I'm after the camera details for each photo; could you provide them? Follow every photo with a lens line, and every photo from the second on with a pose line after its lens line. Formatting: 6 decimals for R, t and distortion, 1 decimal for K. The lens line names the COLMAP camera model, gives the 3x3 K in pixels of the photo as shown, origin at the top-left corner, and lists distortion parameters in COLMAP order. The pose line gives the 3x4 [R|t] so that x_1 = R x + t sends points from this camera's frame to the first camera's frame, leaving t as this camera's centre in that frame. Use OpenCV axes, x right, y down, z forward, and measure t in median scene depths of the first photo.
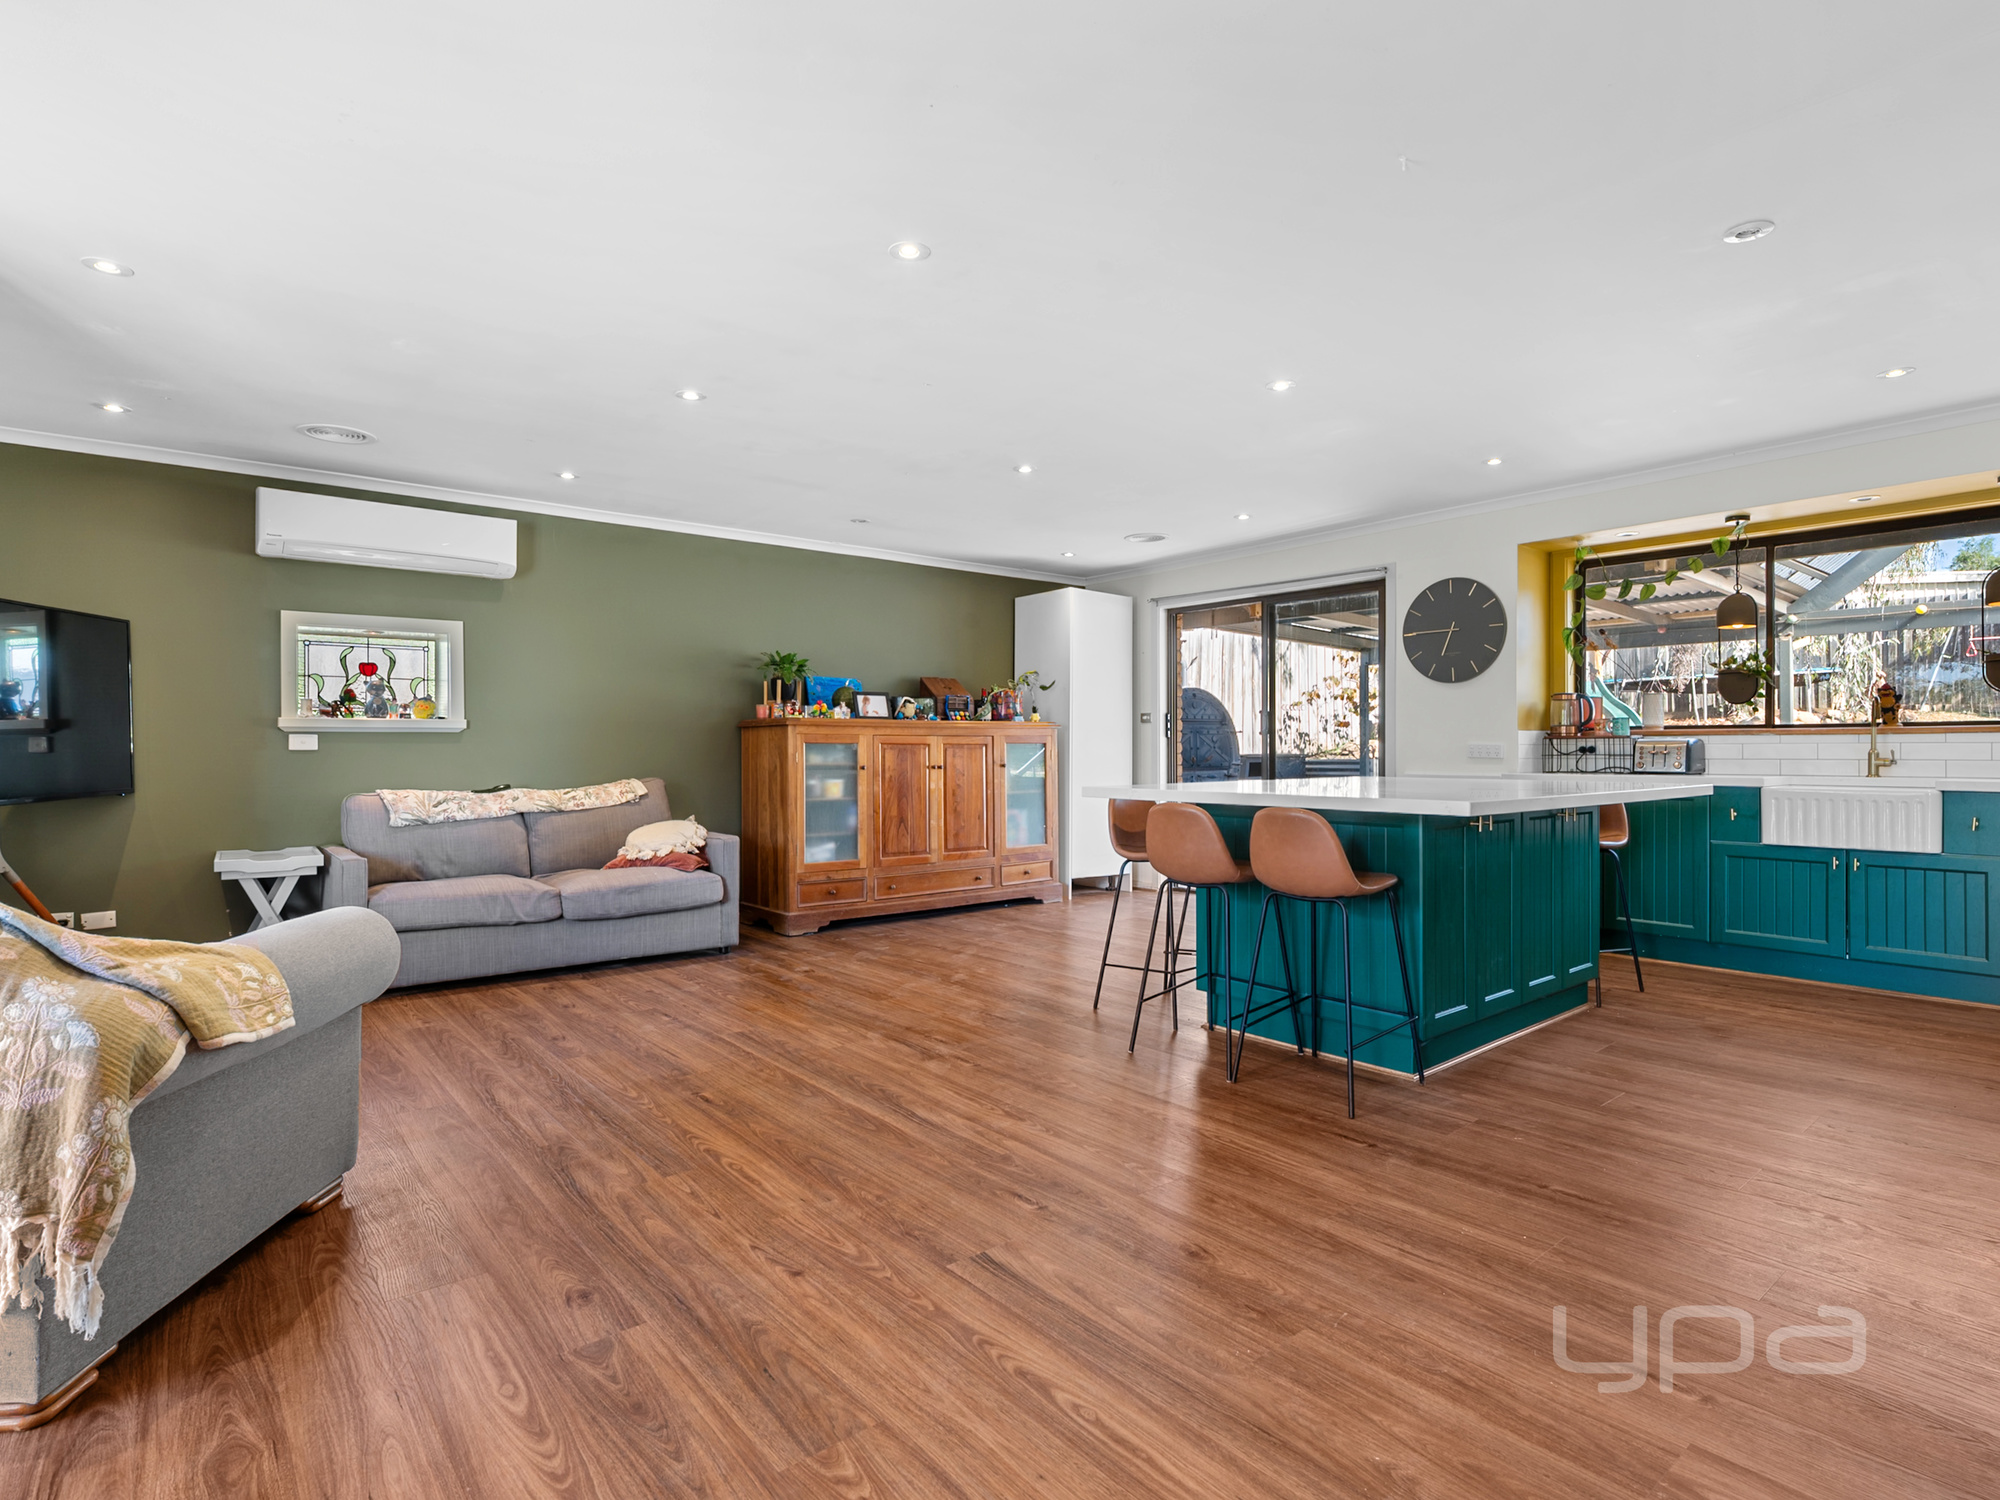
lens RADIAL K [[1026.9, 0, 999.3], [0, 1026.9, 749.2], [0, 0, 1]] dist [-0.001655, 0.000100]
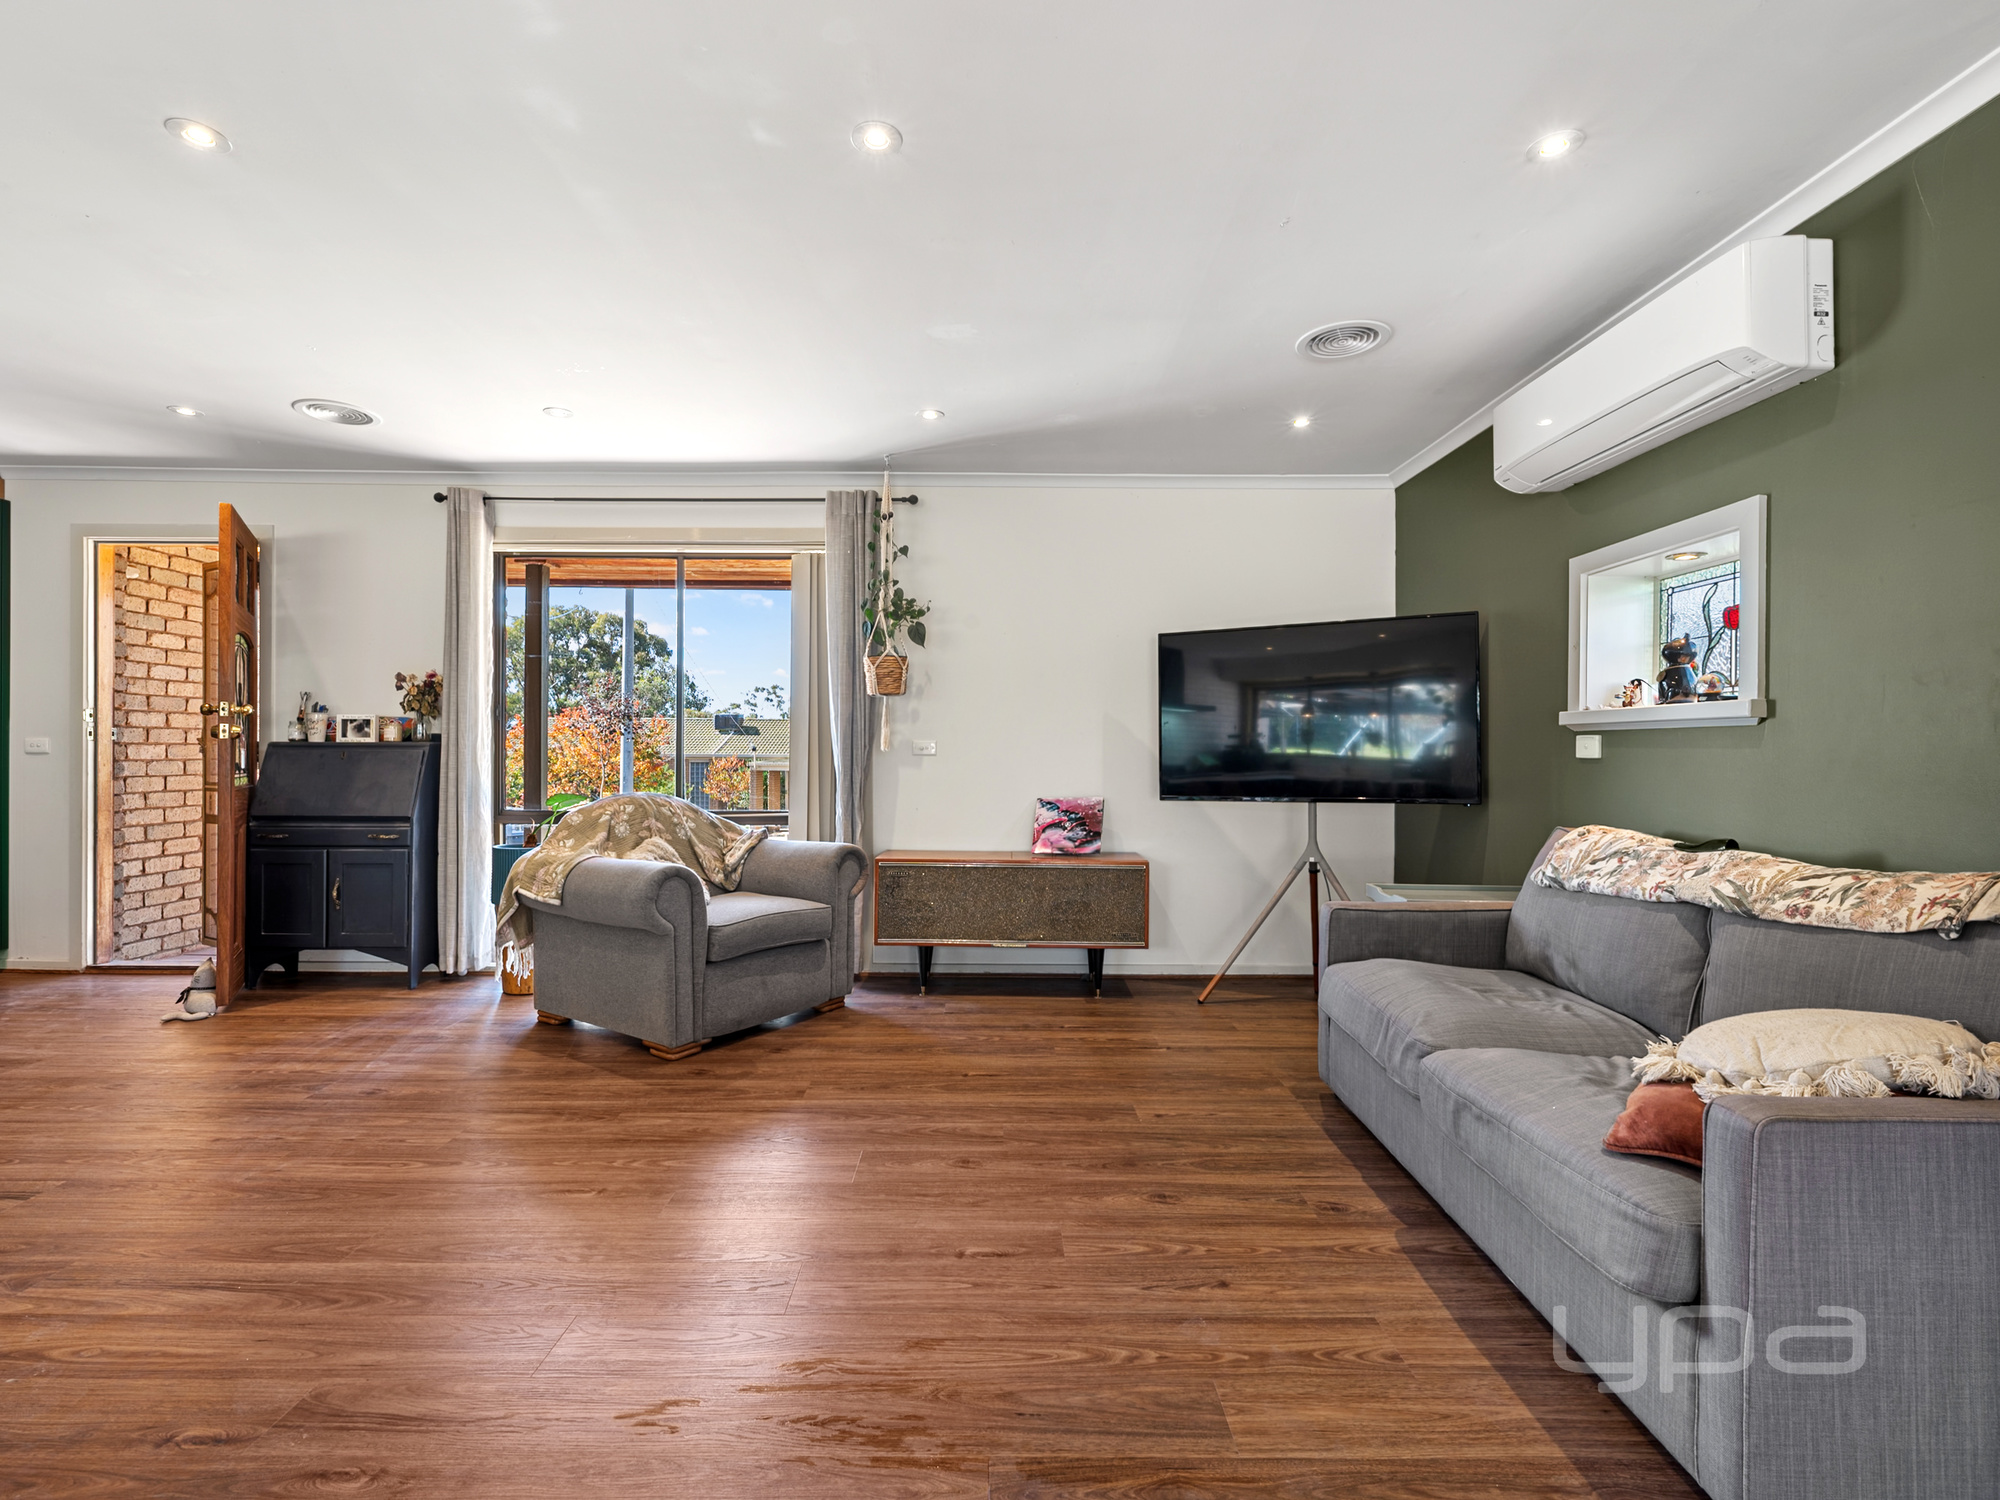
lens RADIAL K [[947.4, 0, 1002.2], [0, 947.4, 749.3], [0, 0, 1]] dist [-0.002699, -0.000278]
pose [[-0.632994, 0.001647, -0.774155, 0.046746], [-0.001504, 0.999993, 0.003358, -0.006168], [0.774155, 0.003289, -0.632987, 1.064132]]
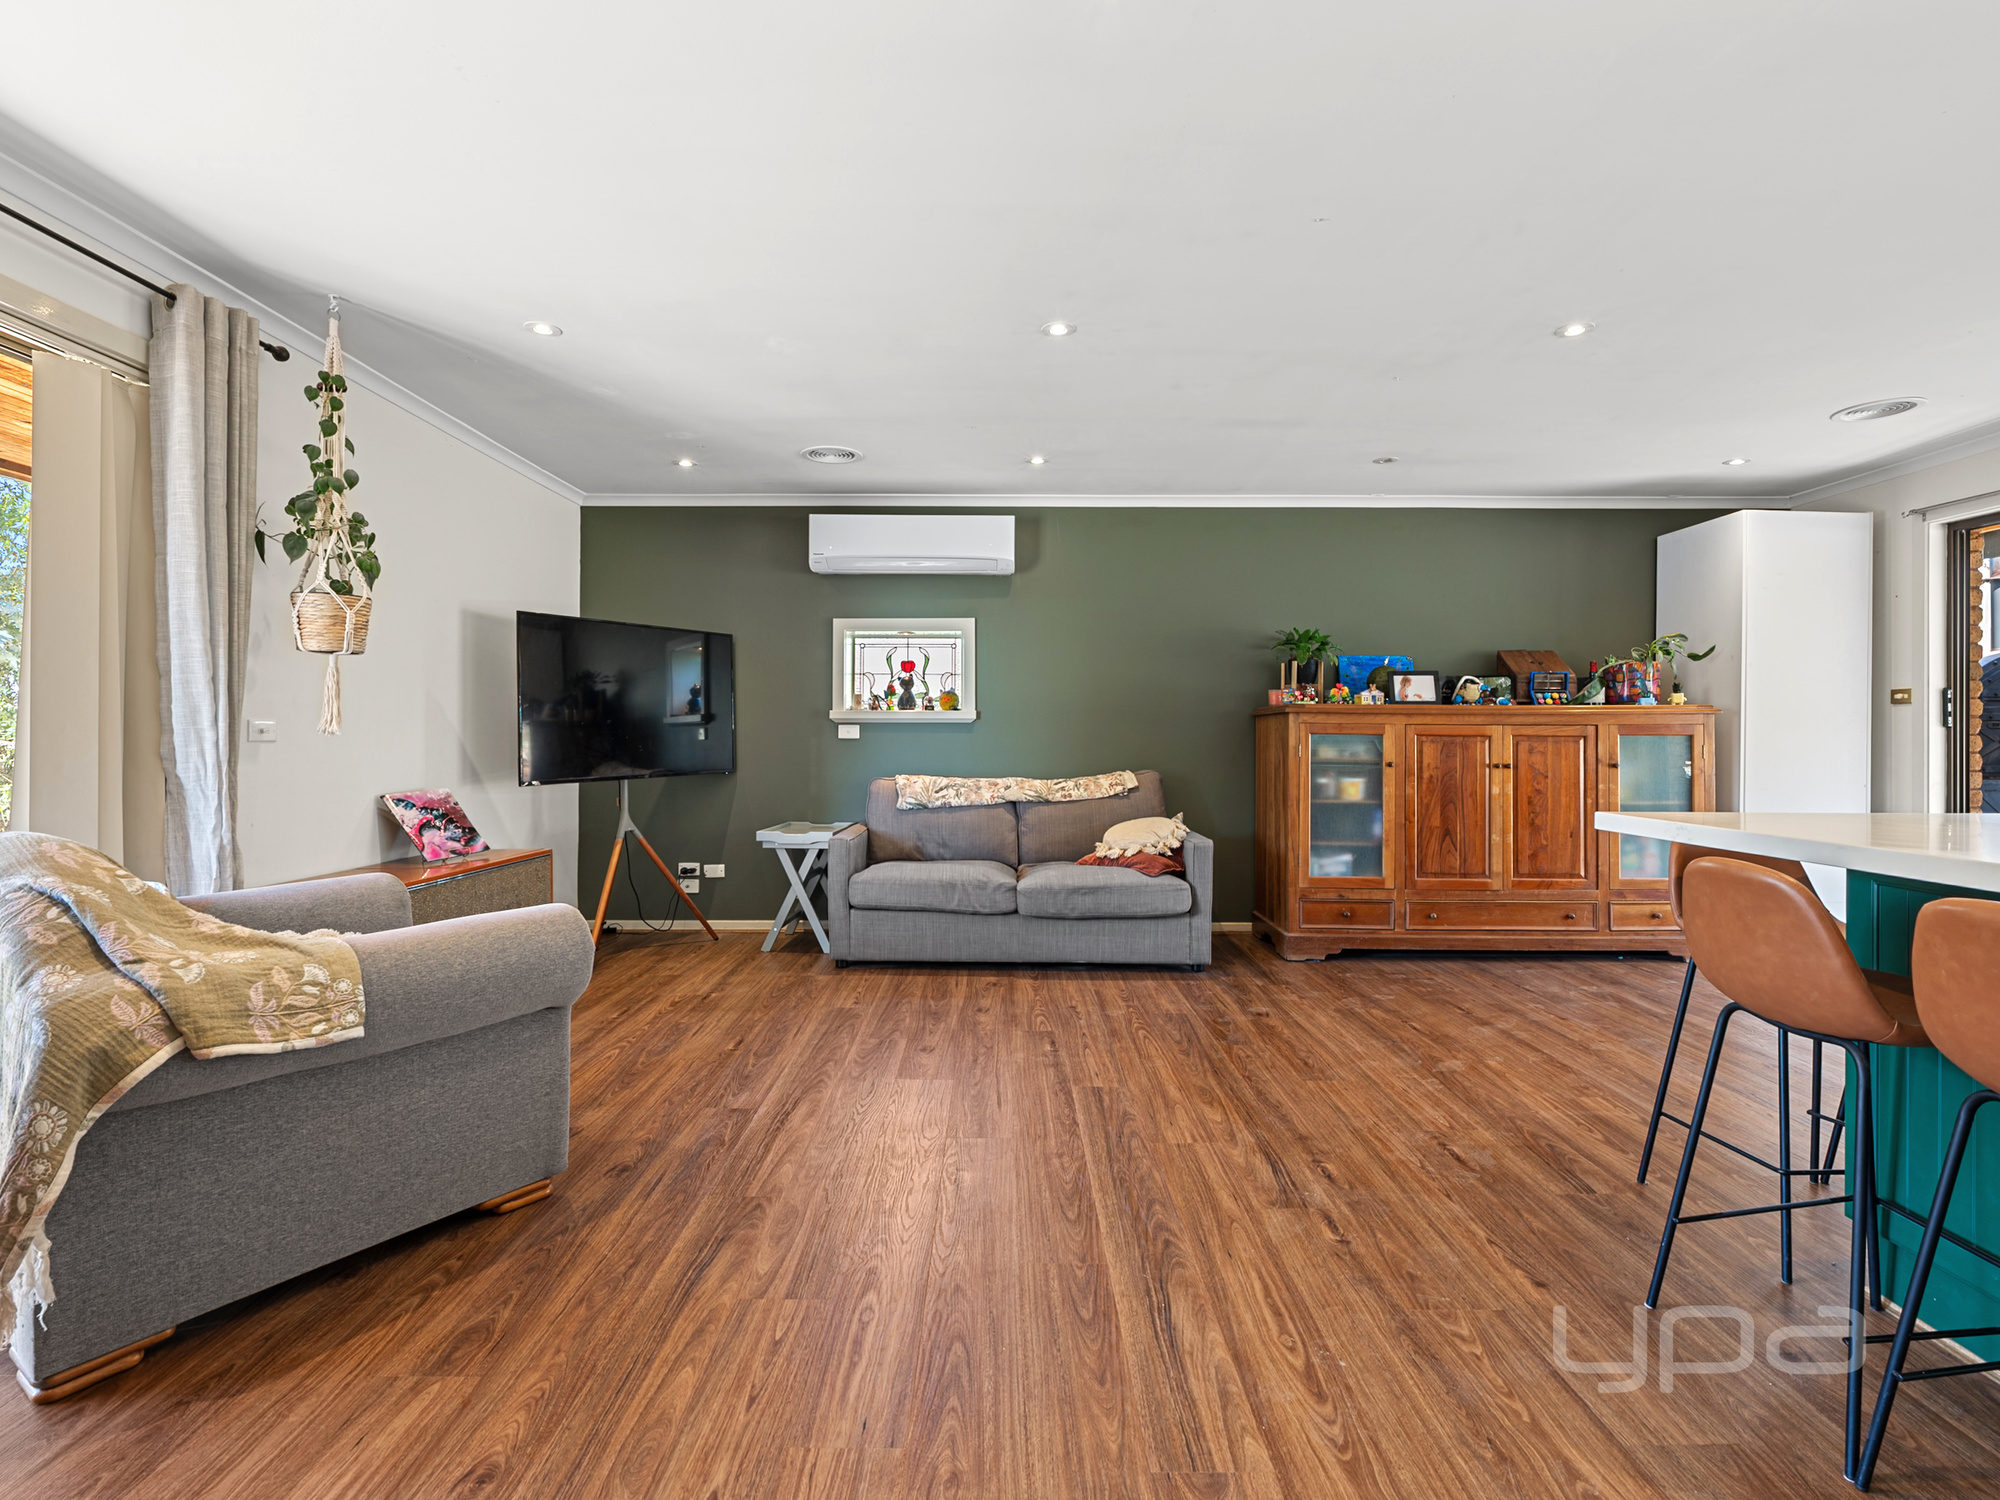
lens RADIAL K [[947.4, 0, 1000.7], [0, 947.4, 733.7], [0, 0, 1]] dist [-0.002699, -0.000278]
pose [[0.772809, 0.004792, -0.634620, 0.126298], [-0.006408, 0.999979, -0.000252, -0.005151], [0.634606, 0.004261, 0.772824, 0.276500]]
